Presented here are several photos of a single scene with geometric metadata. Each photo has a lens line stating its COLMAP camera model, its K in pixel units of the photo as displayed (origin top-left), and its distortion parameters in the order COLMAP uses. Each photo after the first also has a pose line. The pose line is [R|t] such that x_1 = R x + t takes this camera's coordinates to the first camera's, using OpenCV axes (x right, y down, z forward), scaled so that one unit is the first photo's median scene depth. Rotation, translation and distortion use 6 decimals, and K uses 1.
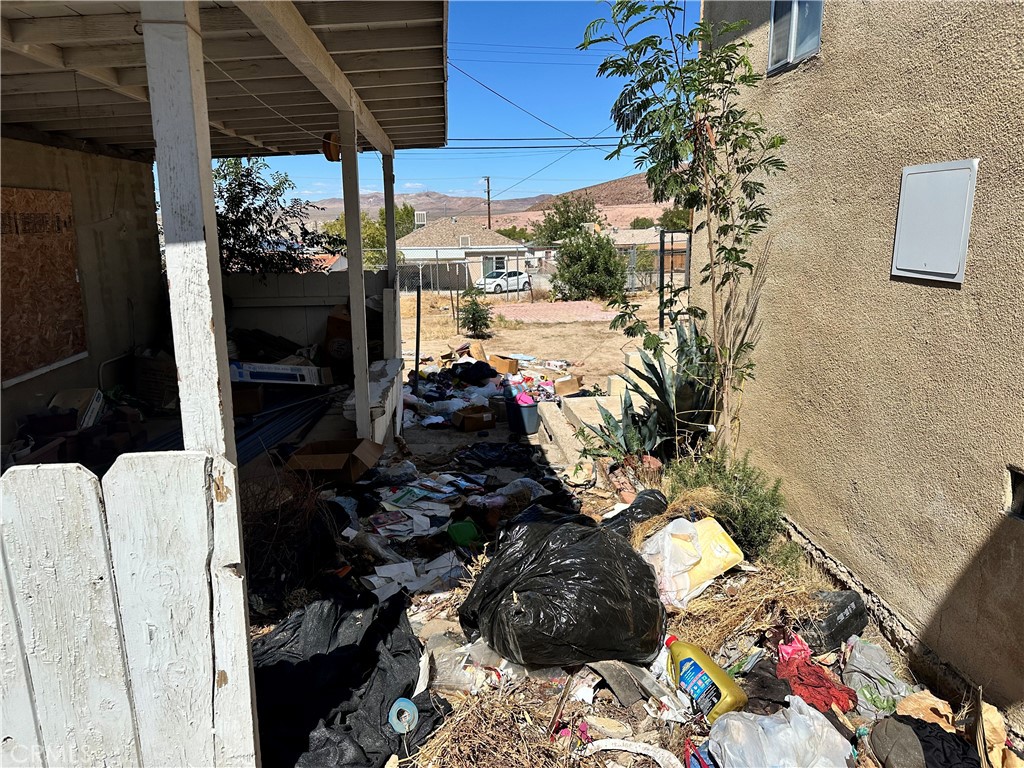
lens RADIAL K [[719.4, 0, 509.1], [0, 719.4, 369.6], [0, 0, 1]] dist [0.011146, 0.003302]
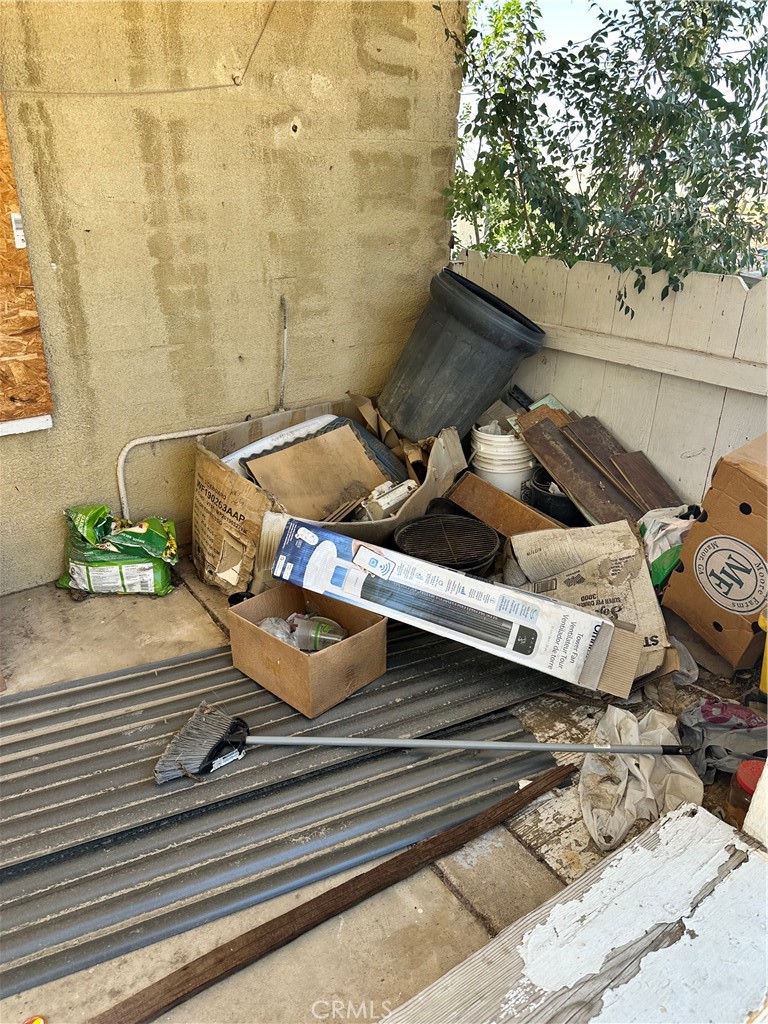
lens RADIAL K [[719.4, 0, 384.0], [0, 719.4, 512.0], [0, 0, 1]] dist [0.011146, 0.003302]
pose [[0.523467, 0.372038, -0.766531, -0.109956], [-0.188709, 0.927916, 0.321497, -0.132504], [0.830886, -0.023642, 0.555941, 0.819287]]
